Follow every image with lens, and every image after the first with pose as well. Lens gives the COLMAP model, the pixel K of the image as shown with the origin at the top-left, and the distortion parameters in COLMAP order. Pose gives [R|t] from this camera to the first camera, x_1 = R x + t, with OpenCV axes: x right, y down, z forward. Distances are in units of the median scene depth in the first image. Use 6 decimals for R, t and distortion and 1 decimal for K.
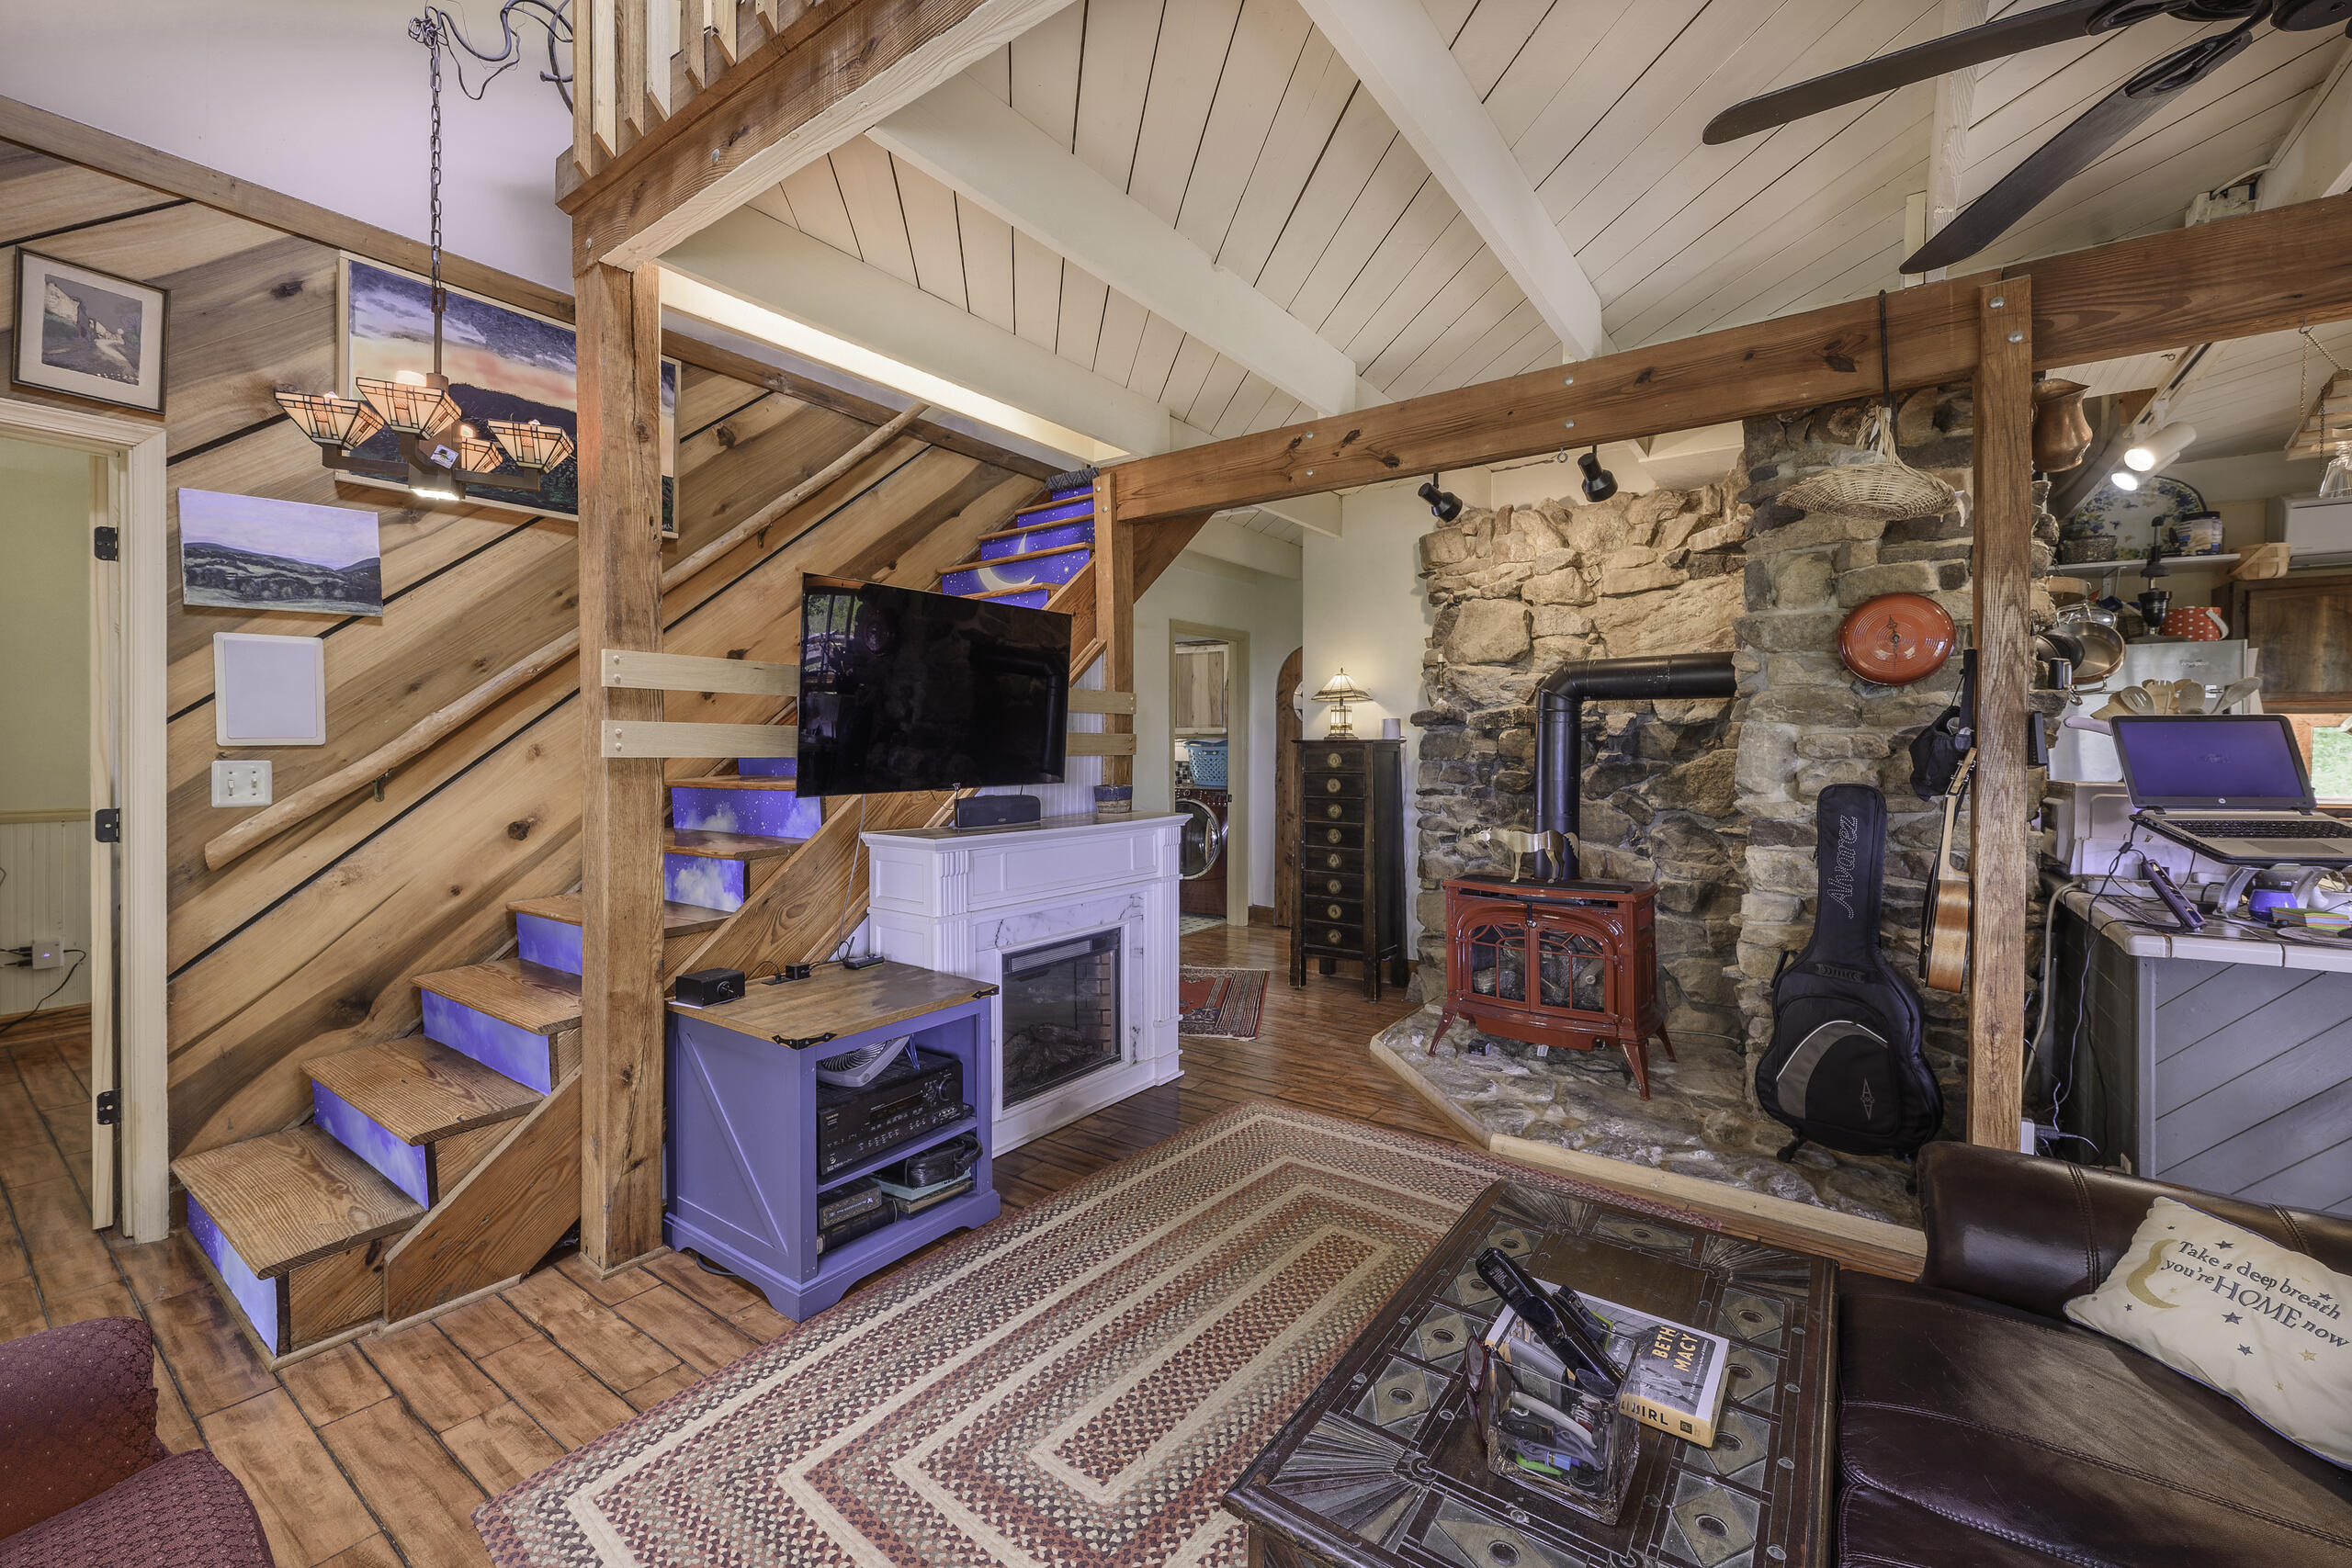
lens RADIAL K [[965.7, 0, 1185.5], [0, 965.7, 751.1], [0, 0, 1]] dist [0.001969, 0.000044]
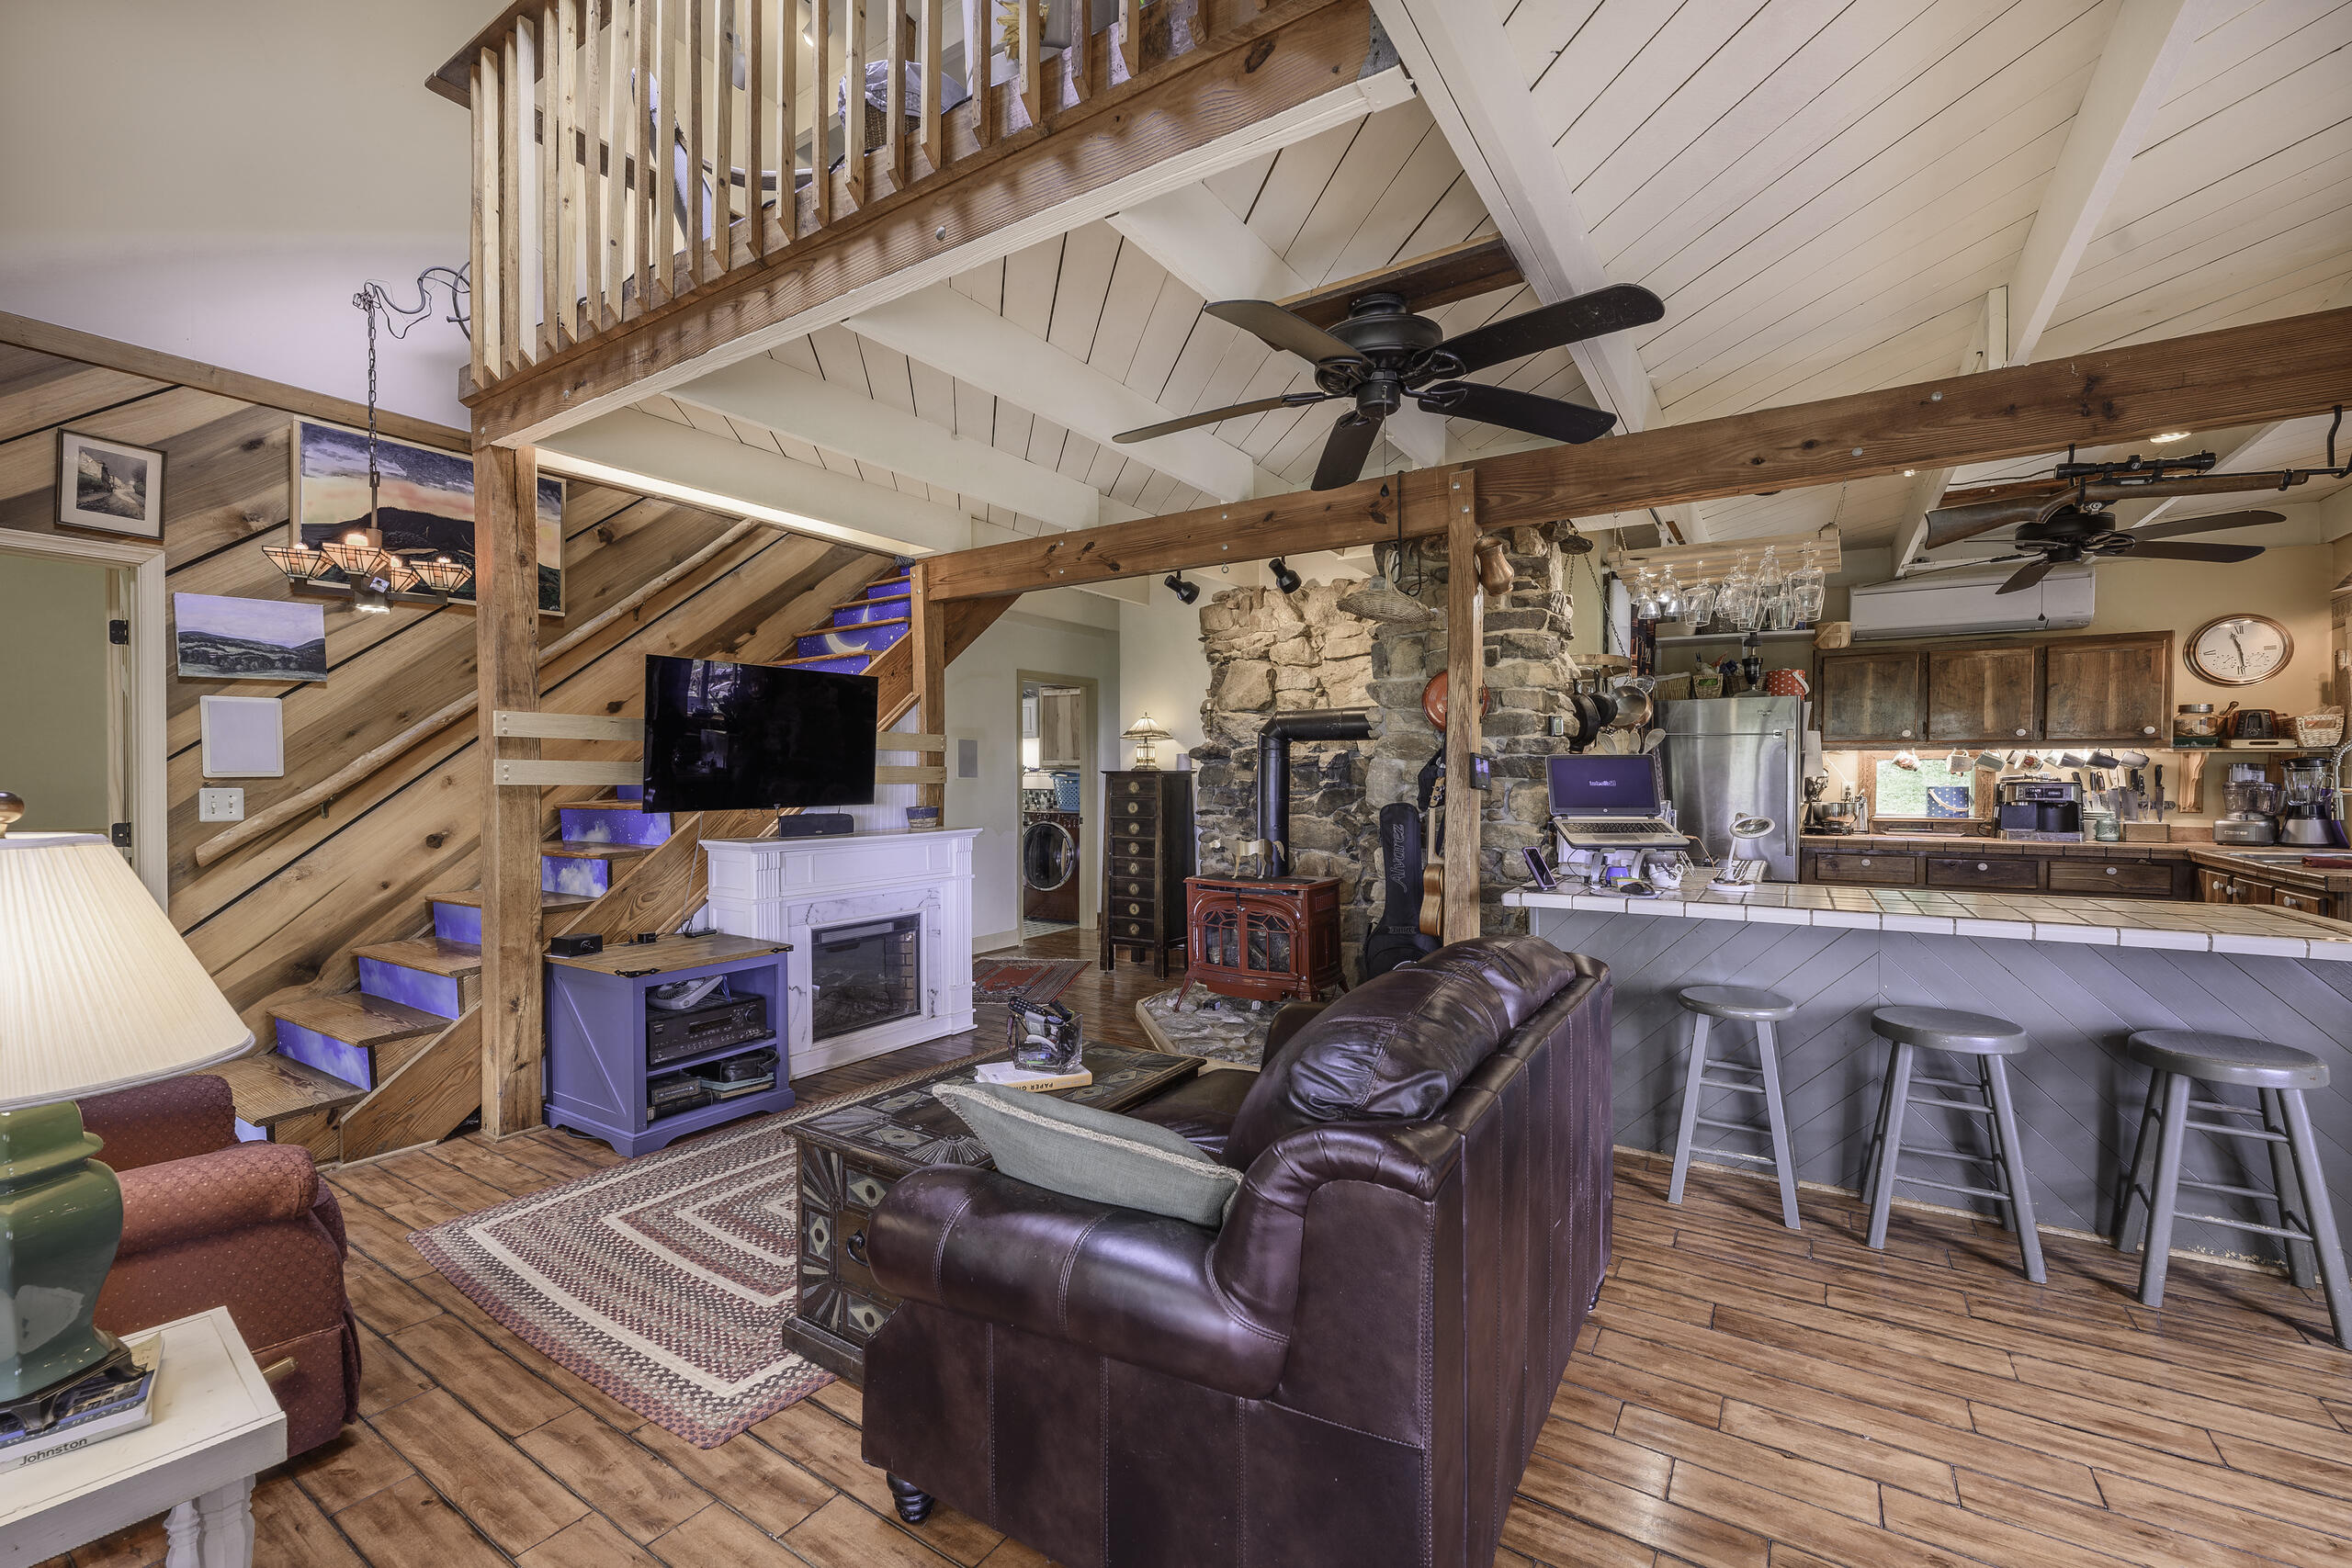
lens RADIAL K [[967.1, 0, 1226.9], [0, 967.1, 785.4], [0, 0, 1]] dist [0.000463, 0.000155]
pose [[0.996857, -0.002703, 0.079182, 0.310034], [0.002351, 0.999987, 0.004539, 0.002762], [-0.079193, -0.004339, 0.996850, -0.439666]]
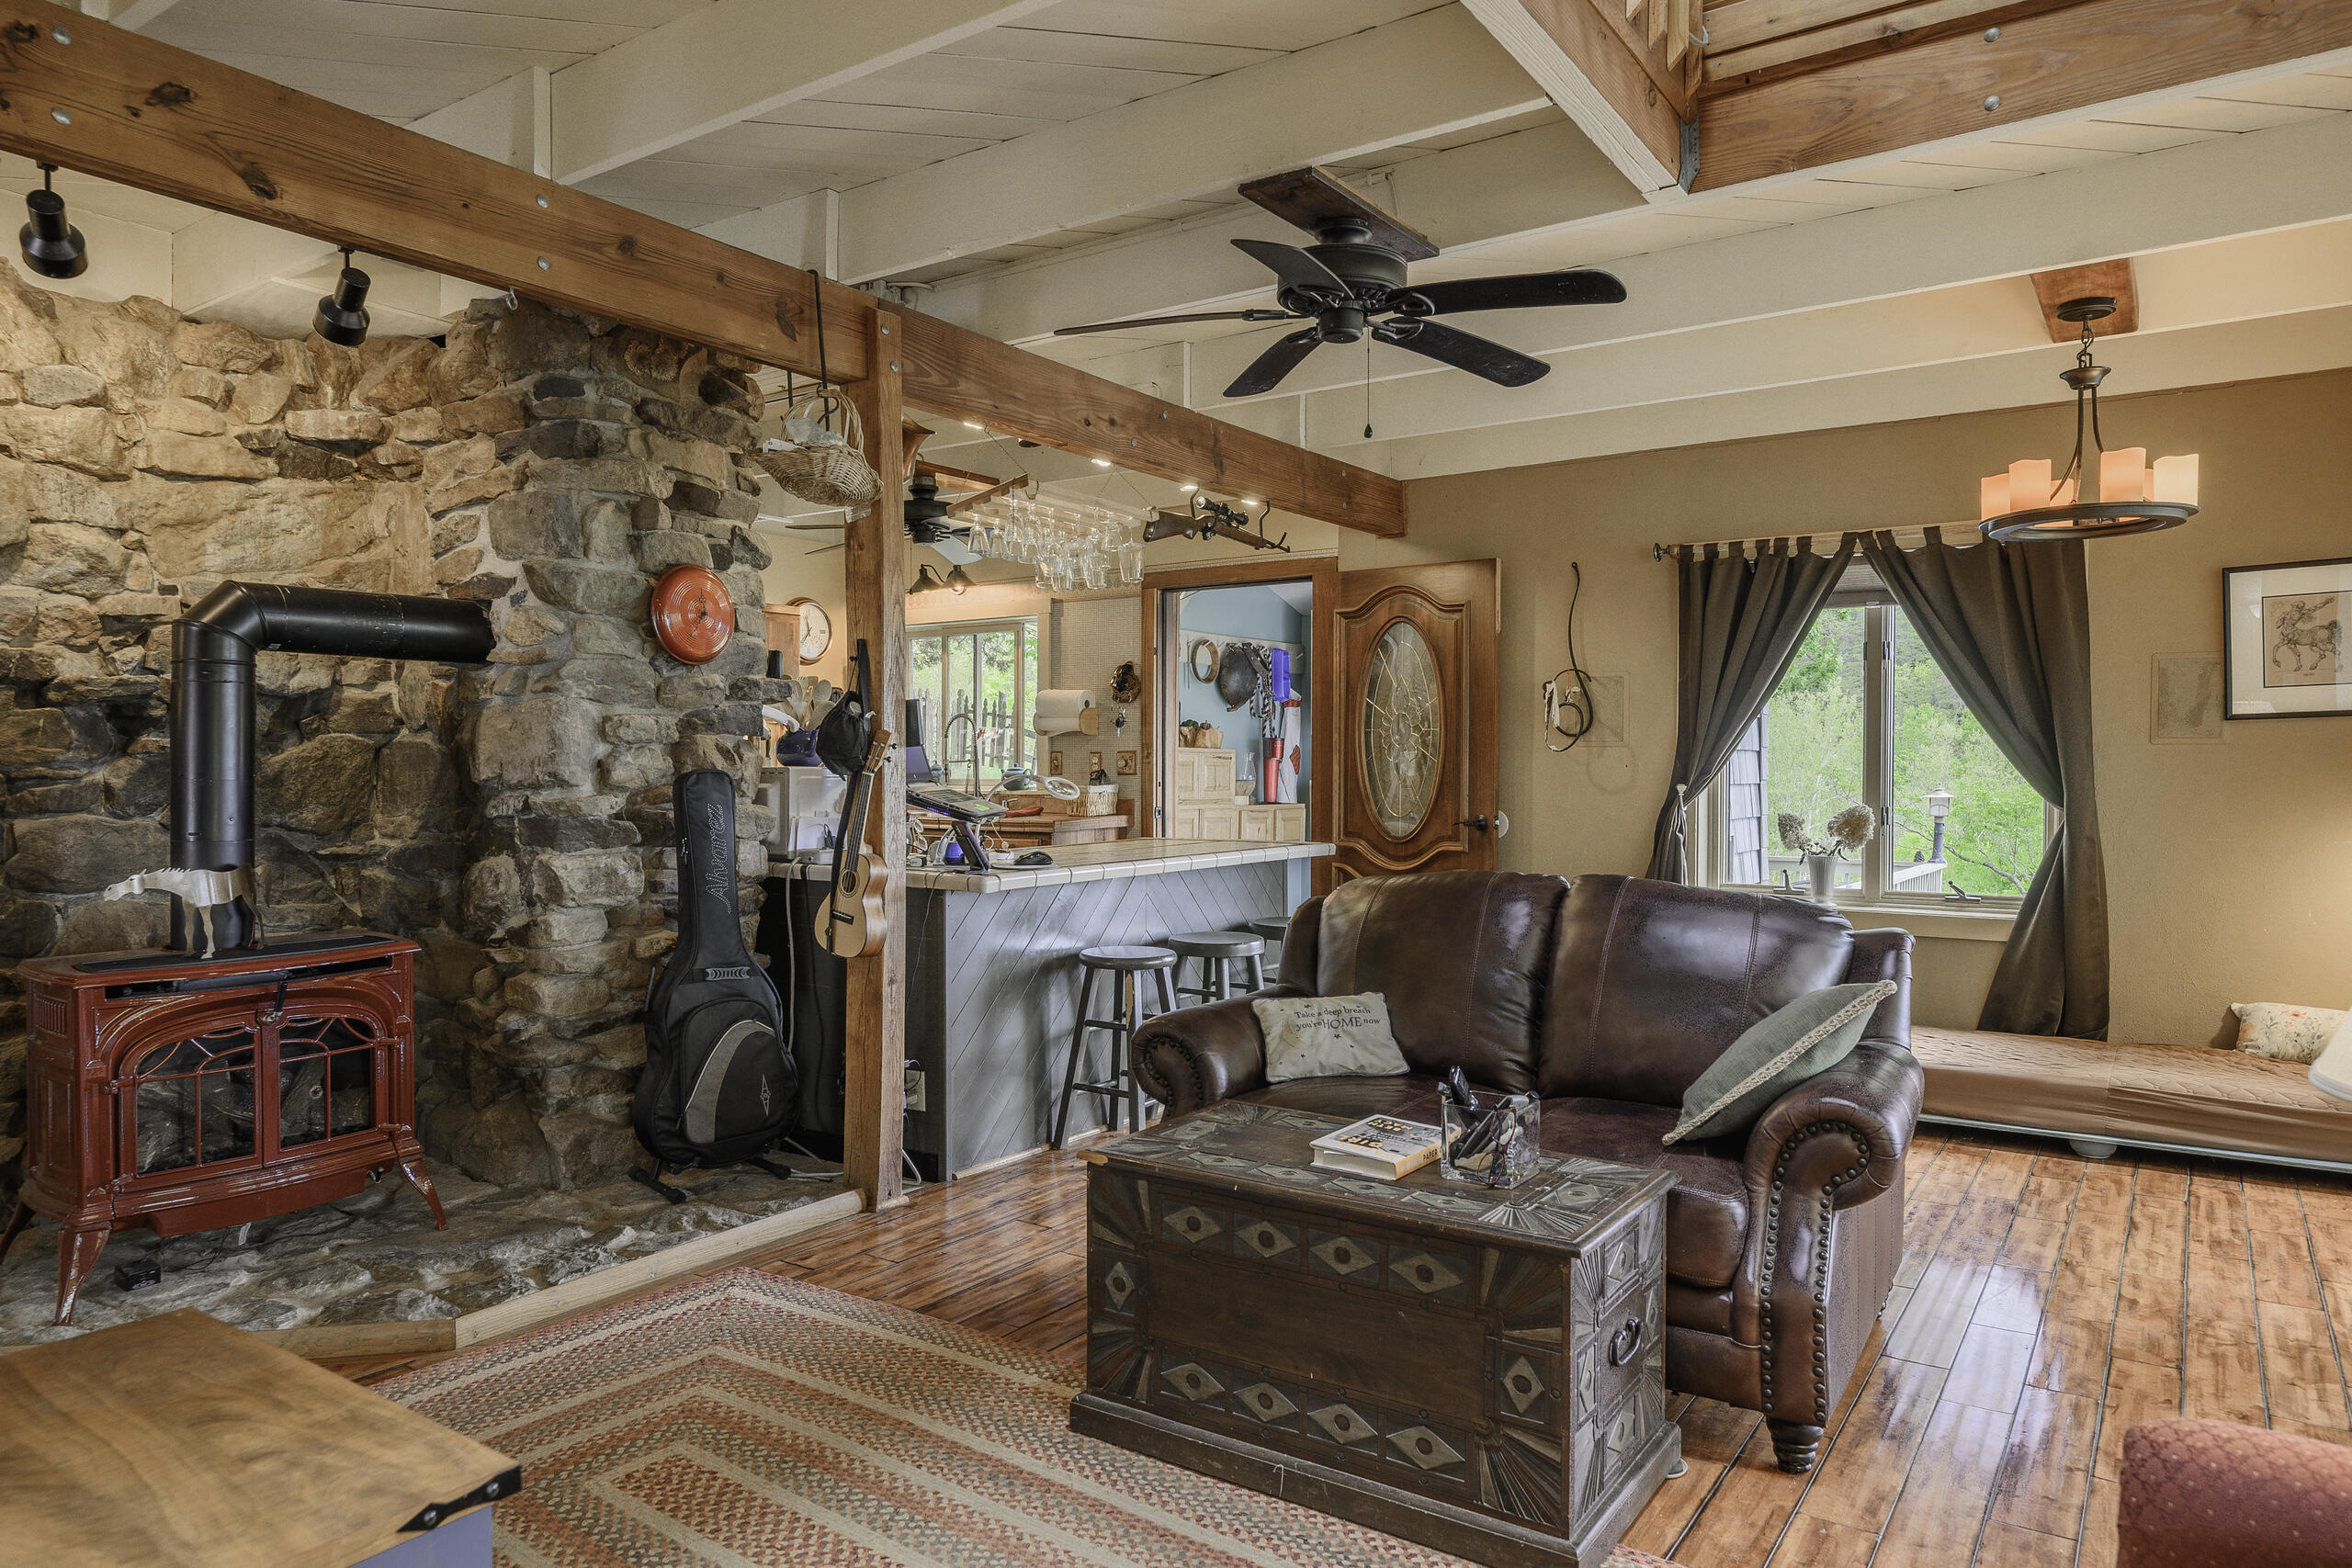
lens RADIAL K [[1484.3, 0, 1176.0], [0, 1484.3, 784.0], [0, 0, 1]] dist [0.004792, 0.001118]
pose [[-0.023011, -0.016988, 0.999591, -0.772000], [0.003174, 0.999849, 0.017066, 0.026304], [-0.999730, 0.003565, -0.022953, 0.621122]]
